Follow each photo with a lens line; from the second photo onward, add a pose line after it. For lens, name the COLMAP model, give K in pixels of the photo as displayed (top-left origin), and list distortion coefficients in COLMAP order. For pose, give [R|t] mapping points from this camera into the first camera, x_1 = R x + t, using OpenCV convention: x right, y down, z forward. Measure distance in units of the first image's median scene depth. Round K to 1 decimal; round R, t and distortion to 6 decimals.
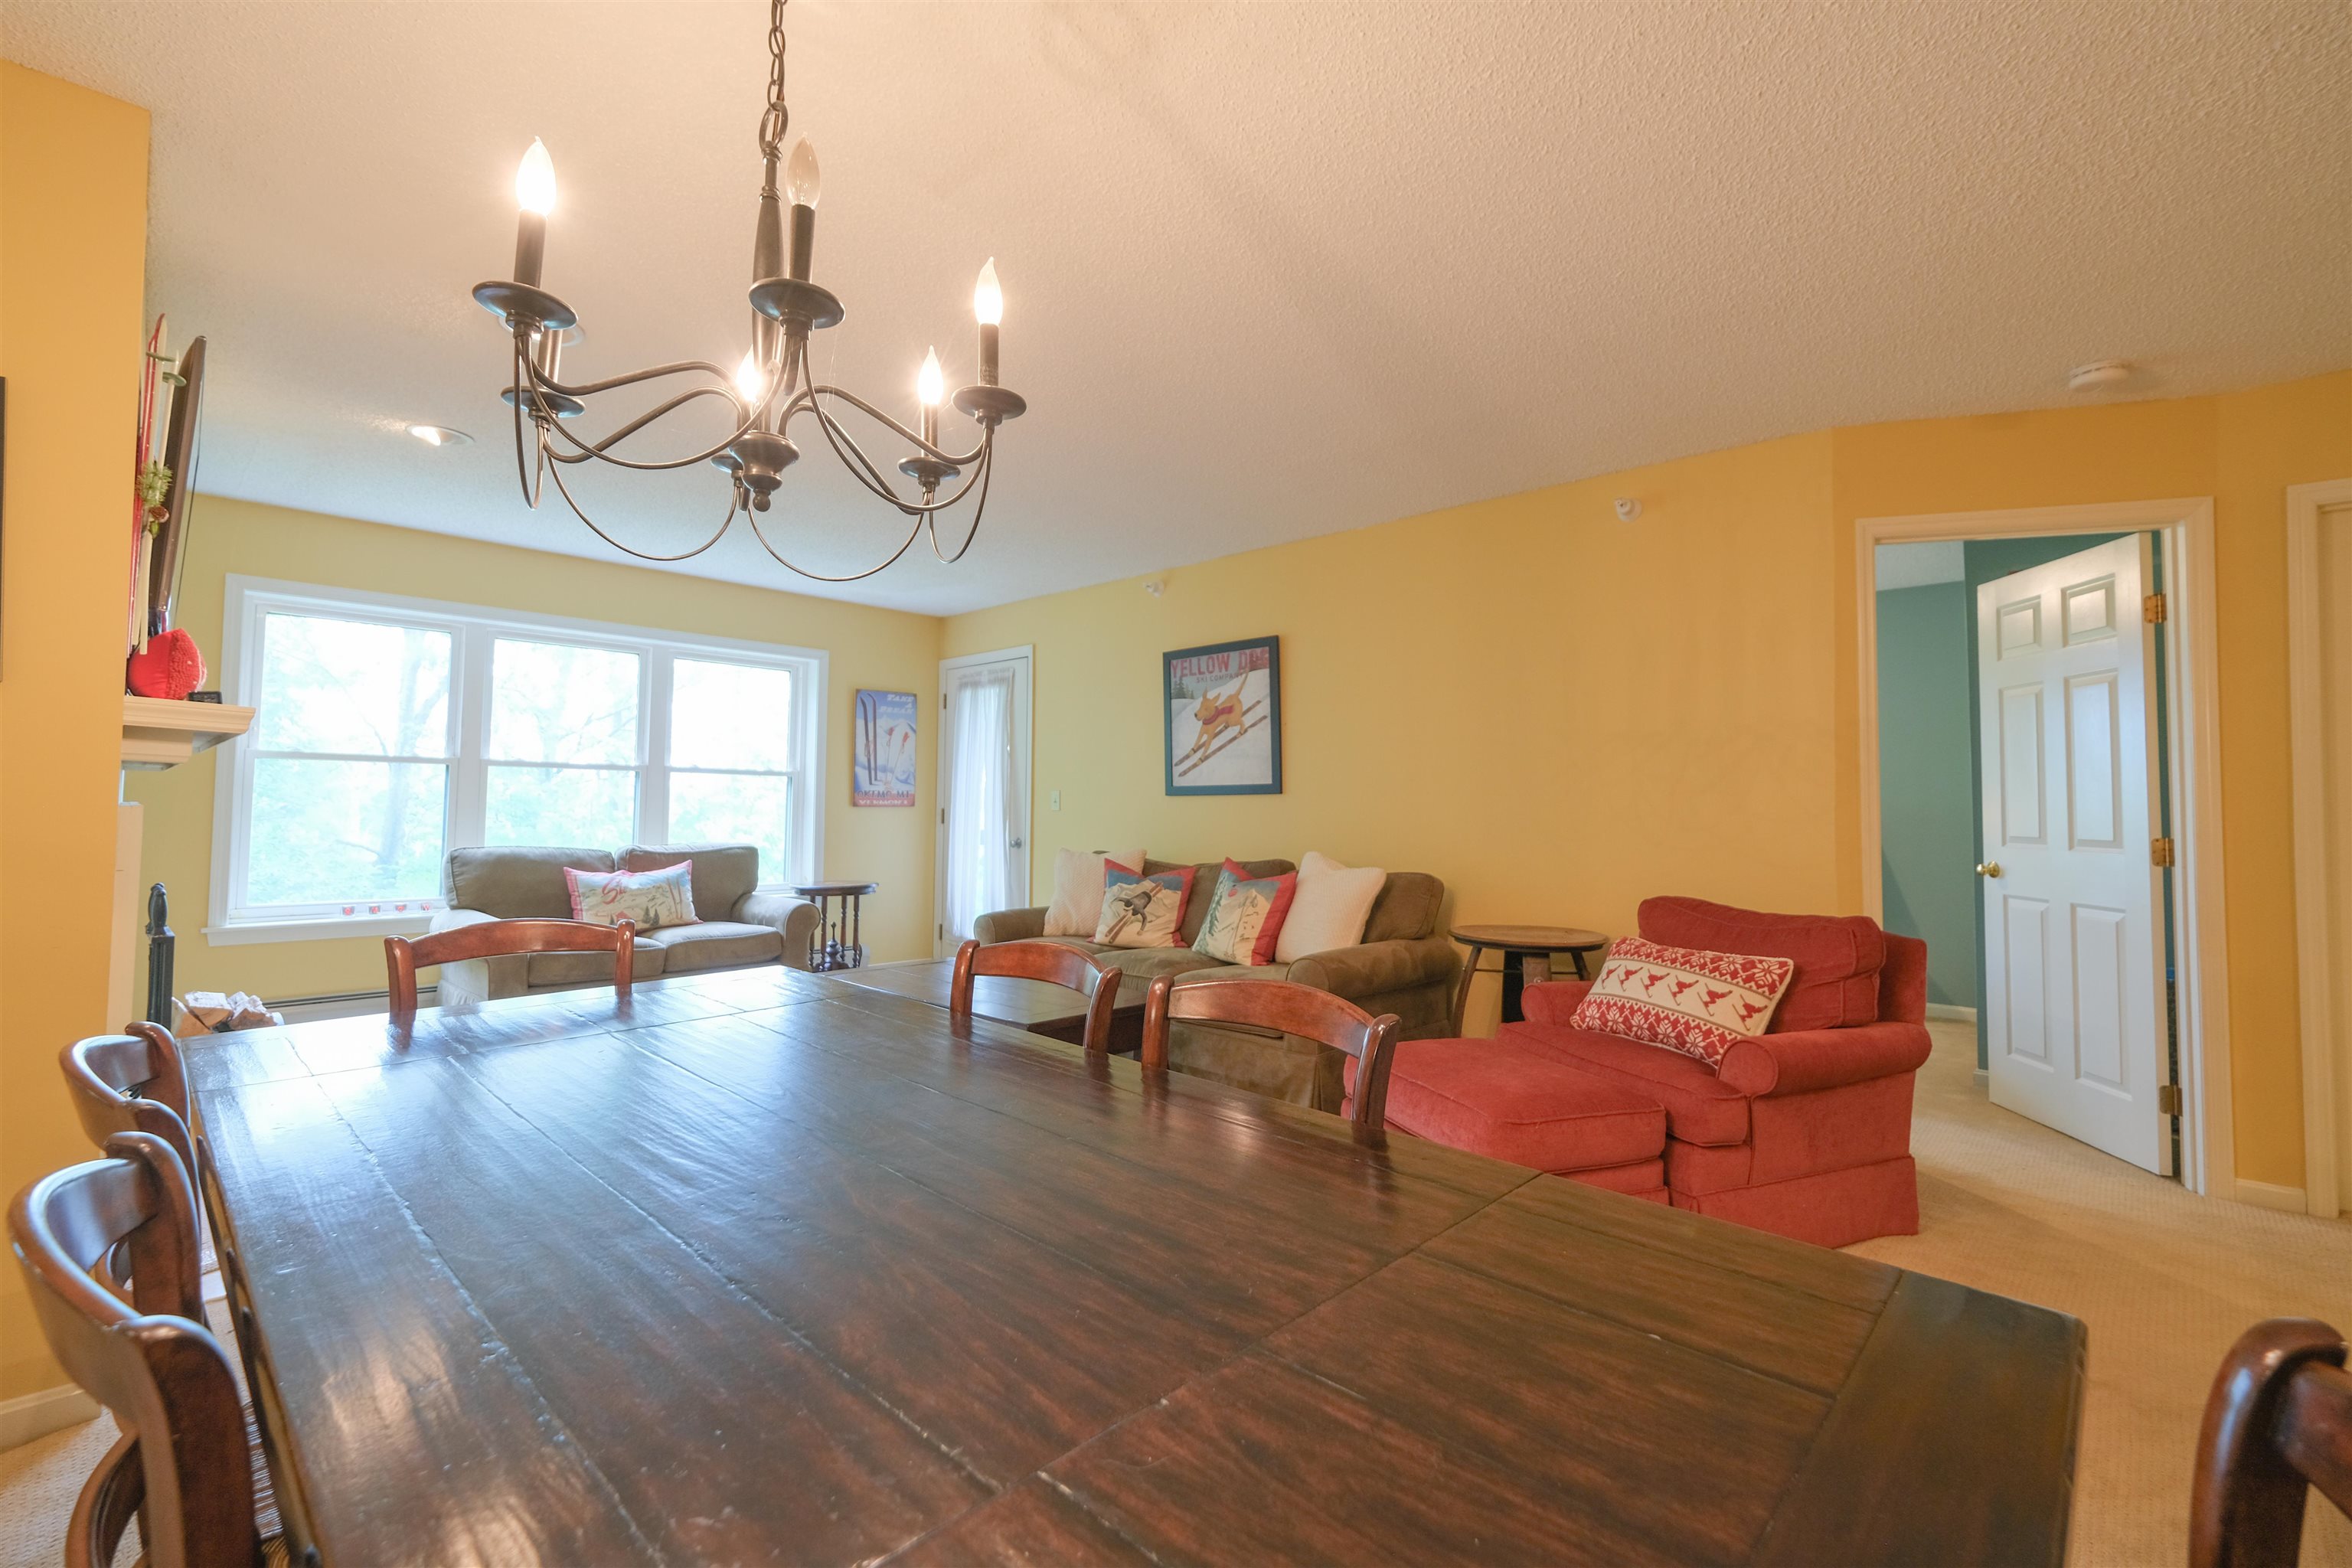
lens RADIAL K [[1013.8, 0, 1171.4], [0, 1013.8, 760.1], [0, 0, 1]] dist [-0.004667, 0.000226]
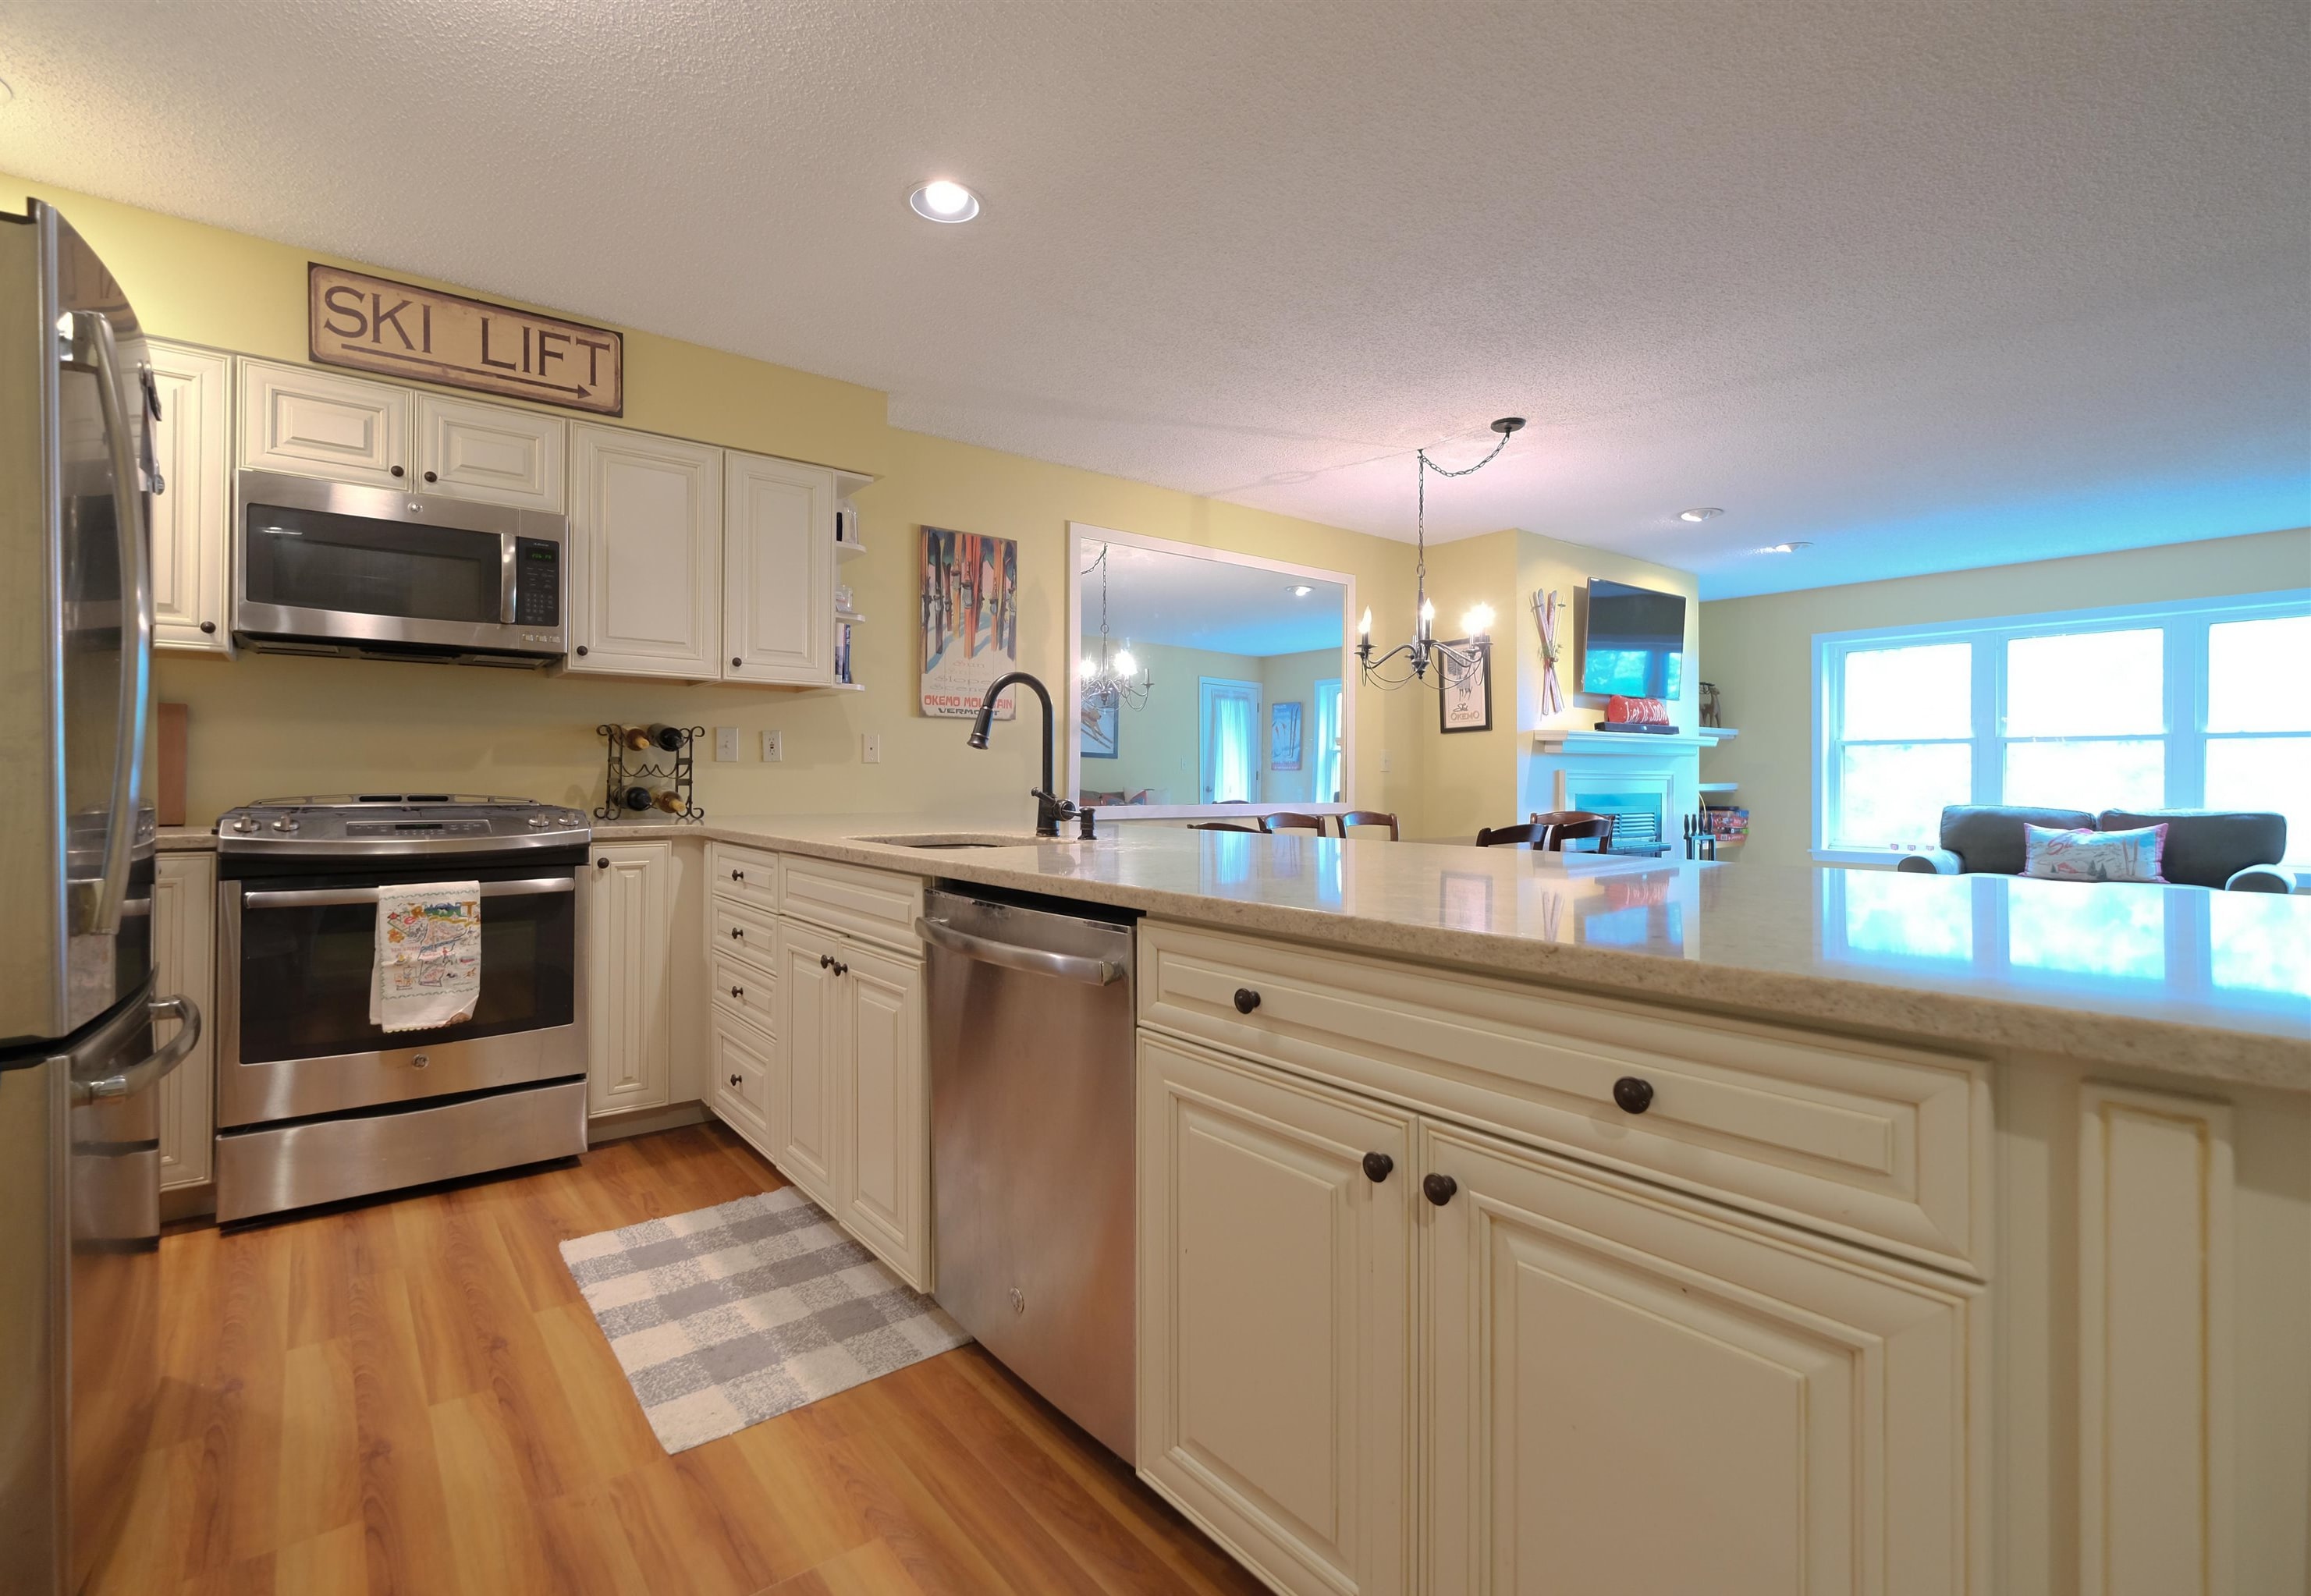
lens RADIAL K [[1030.5, 0, 1102.1], [0, 1030.5, 775.5], [0, 0, 1]] dist [-0.003823, -0.000881]
pose [[-0.158949, -0.015892, -0.987159, 0.733888], [0.039219, 0.998980, -0.022397, 0.030195], [0.986508, -0.042275, -0.158164, 0.091588]]
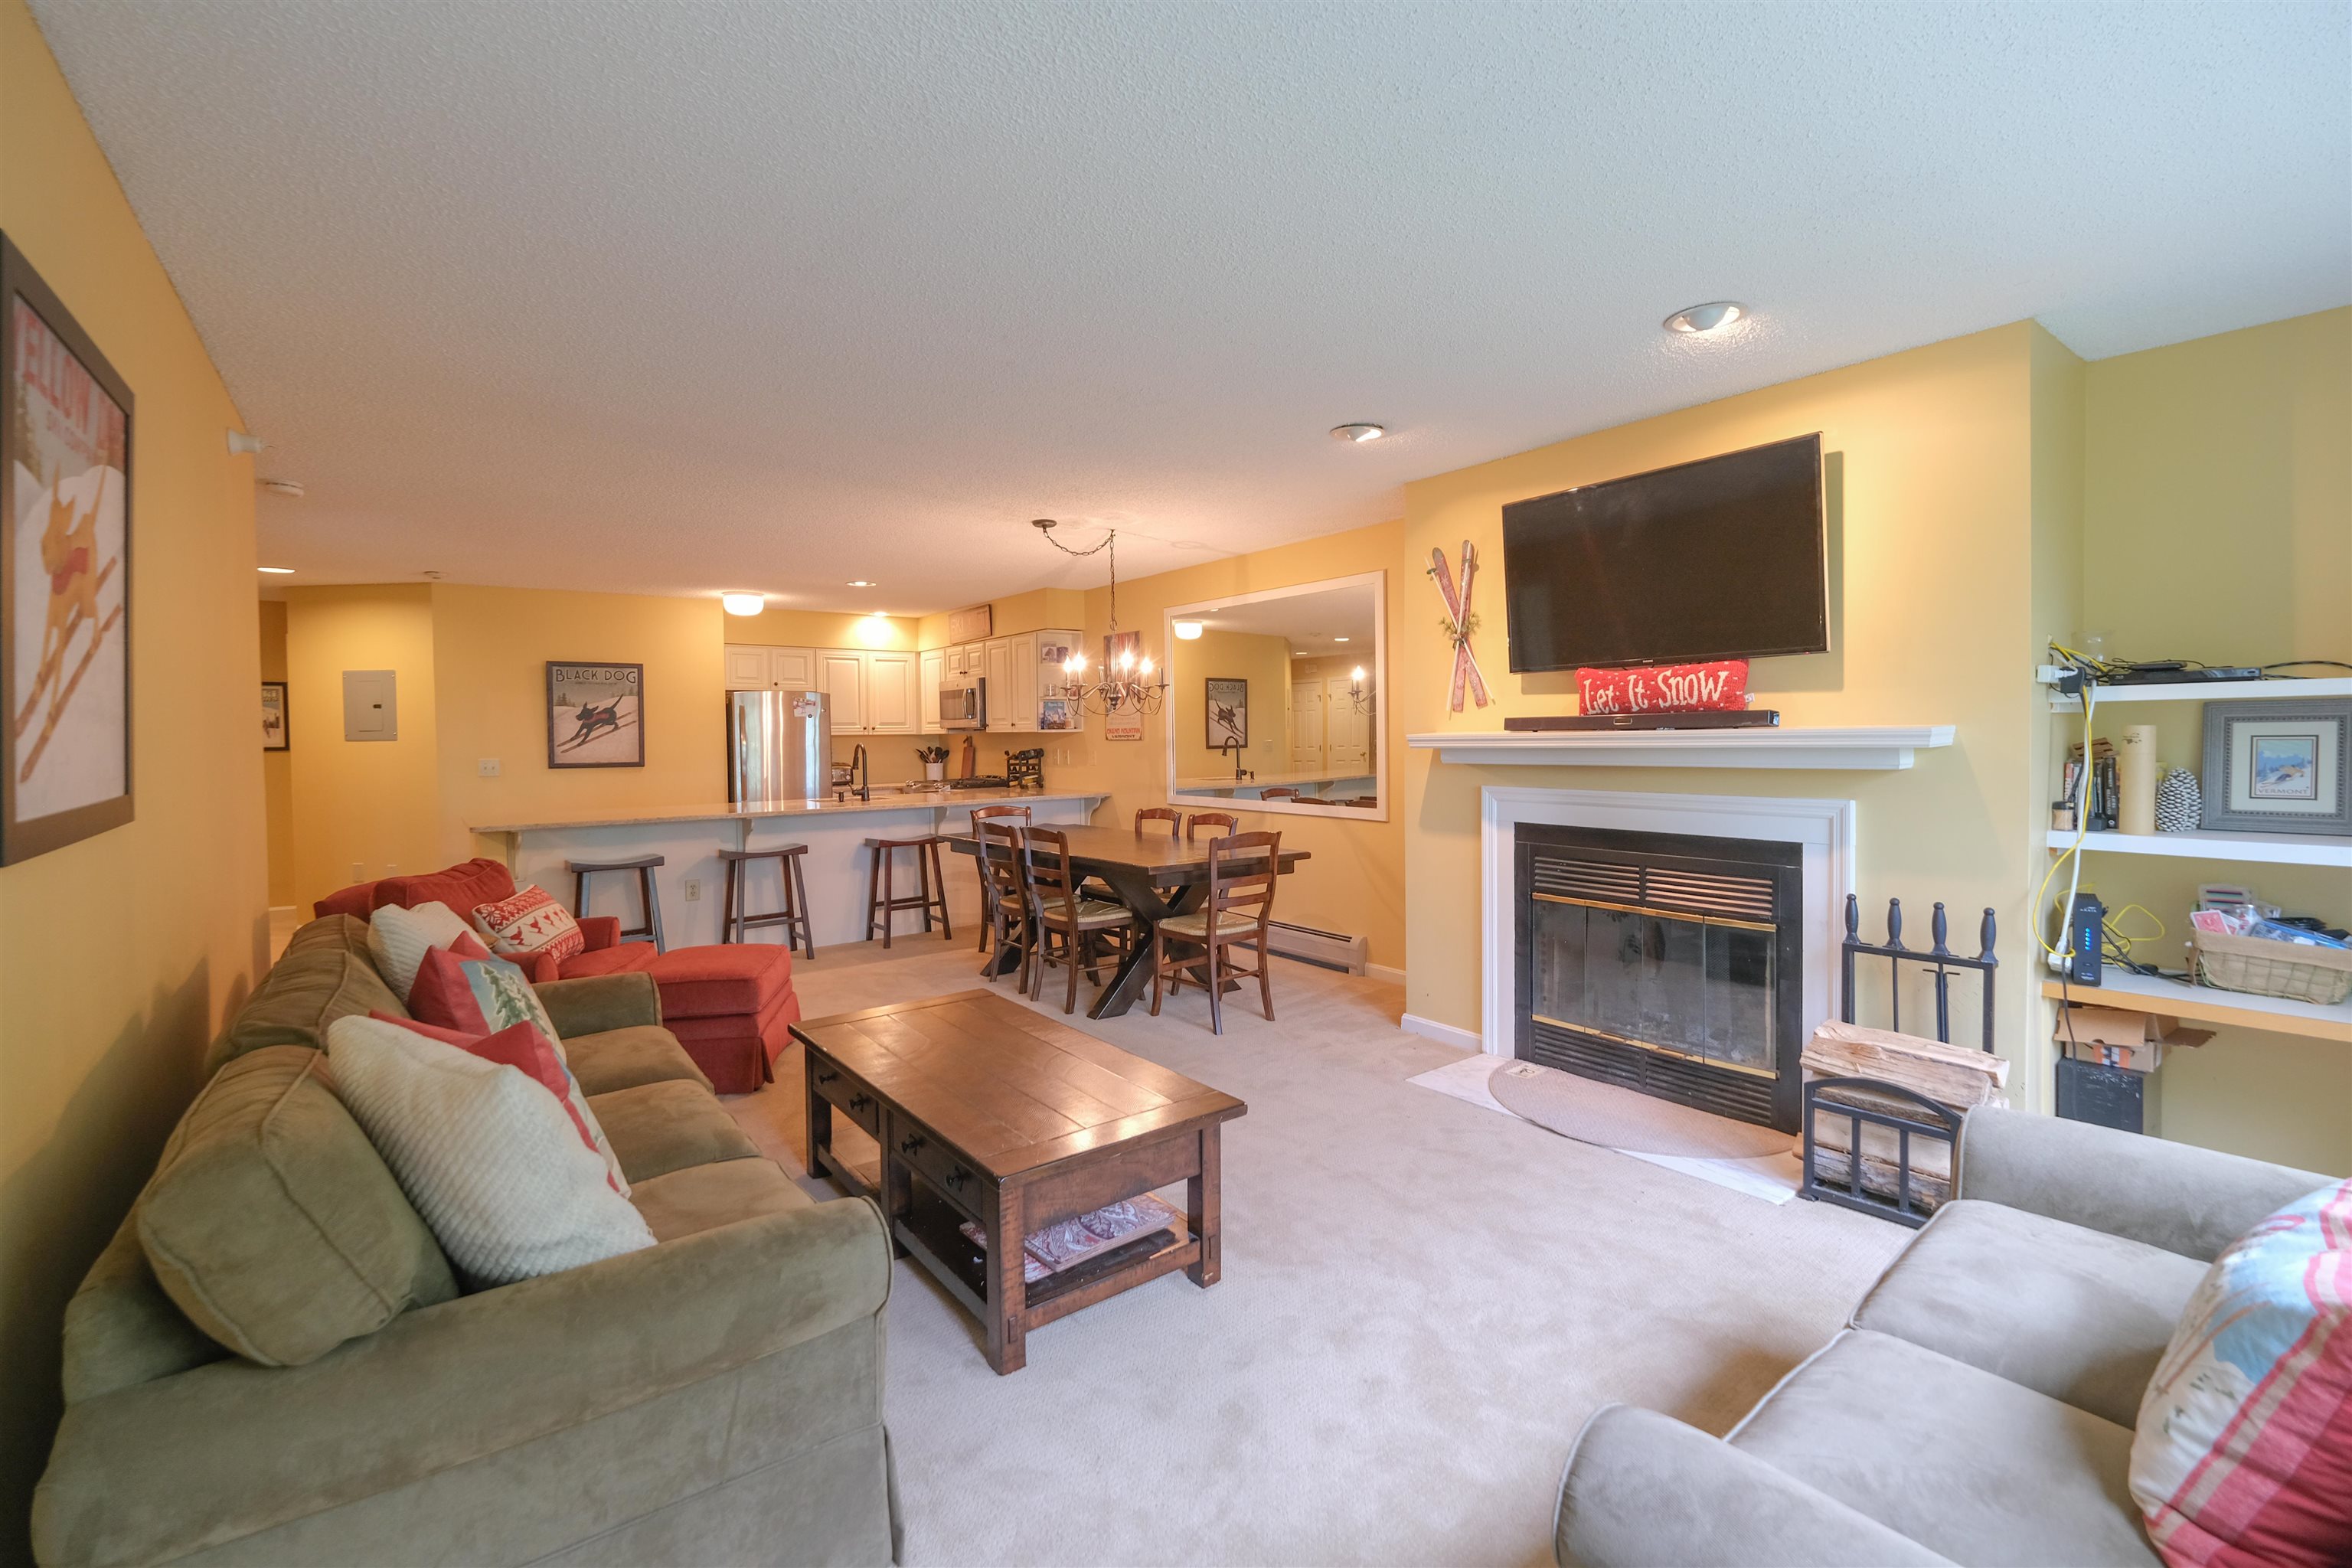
lens RADIAL K [[1018.9, 0, 1175.4], [0, 1018.9, 758.7], [0, 0, 1]] dist [-0.001650, -0.000512]
pose [[-0.988311, -0.002142, 0.152437, -0.301694], [-0.005334, 0.999775, -0.020530, 0.014906], [-0.152359, -0.021103, -0.988100, 1.194811]]
